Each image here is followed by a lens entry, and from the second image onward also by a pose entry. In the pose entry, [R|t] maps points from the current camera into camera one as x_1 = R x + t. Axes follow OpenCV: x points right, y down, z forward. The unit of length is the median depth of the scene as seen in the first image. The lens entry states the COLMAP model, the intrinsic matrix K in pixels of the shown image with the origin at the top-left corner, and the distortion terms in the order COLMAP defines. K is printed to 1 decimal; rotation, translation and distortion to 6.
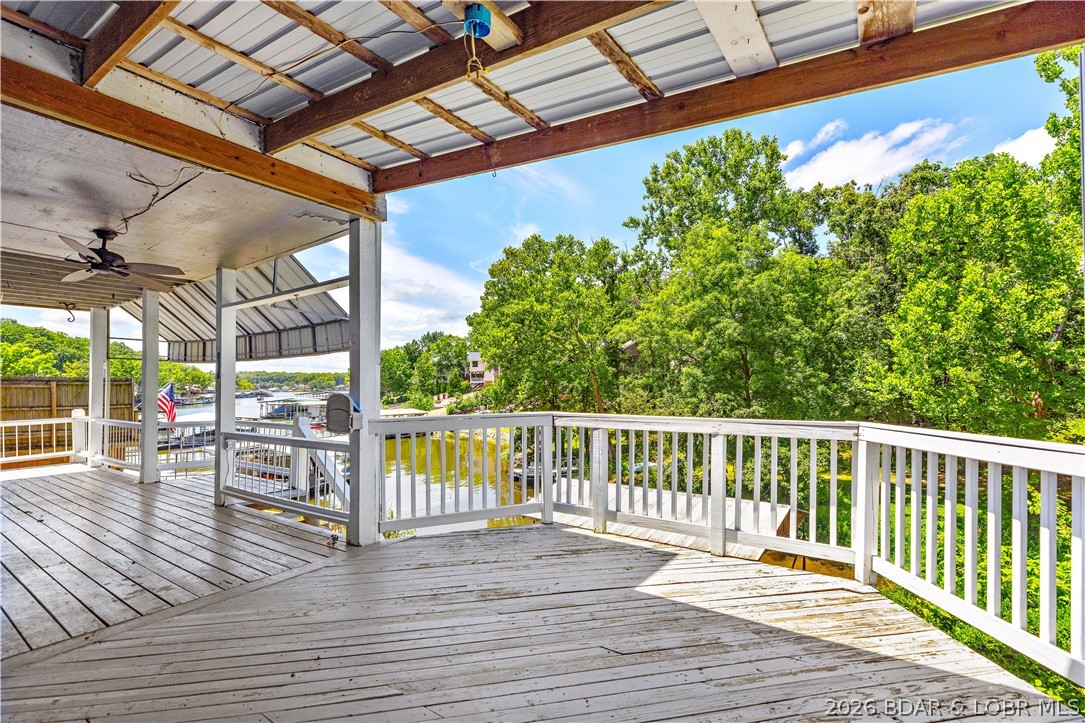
lens RADIAL K [[493.7, 0, 543.1], [0, 493.7, 381.3], [0, 0, 1]] dist [-0.001483, -0.000122]
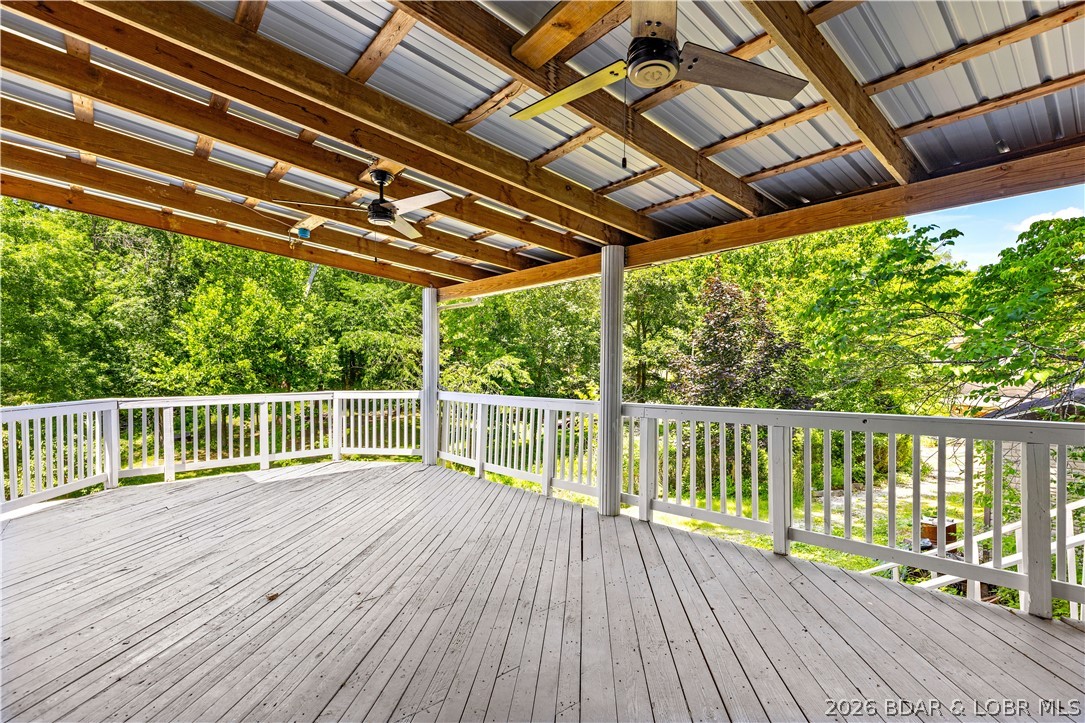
lens RADIAL K [[493.7, 0, 543.1], [0, 493.7, 381.3], [0, 0, 1]] dist [-0.001483, -0.000122]
pose [[0.252144, -0.021307, 0.967455, -0.195772], [0.002680, 0.999769, 0.021320, -0.000611], [-0.967686, -0.002783, 0.252143, -0.074977]]
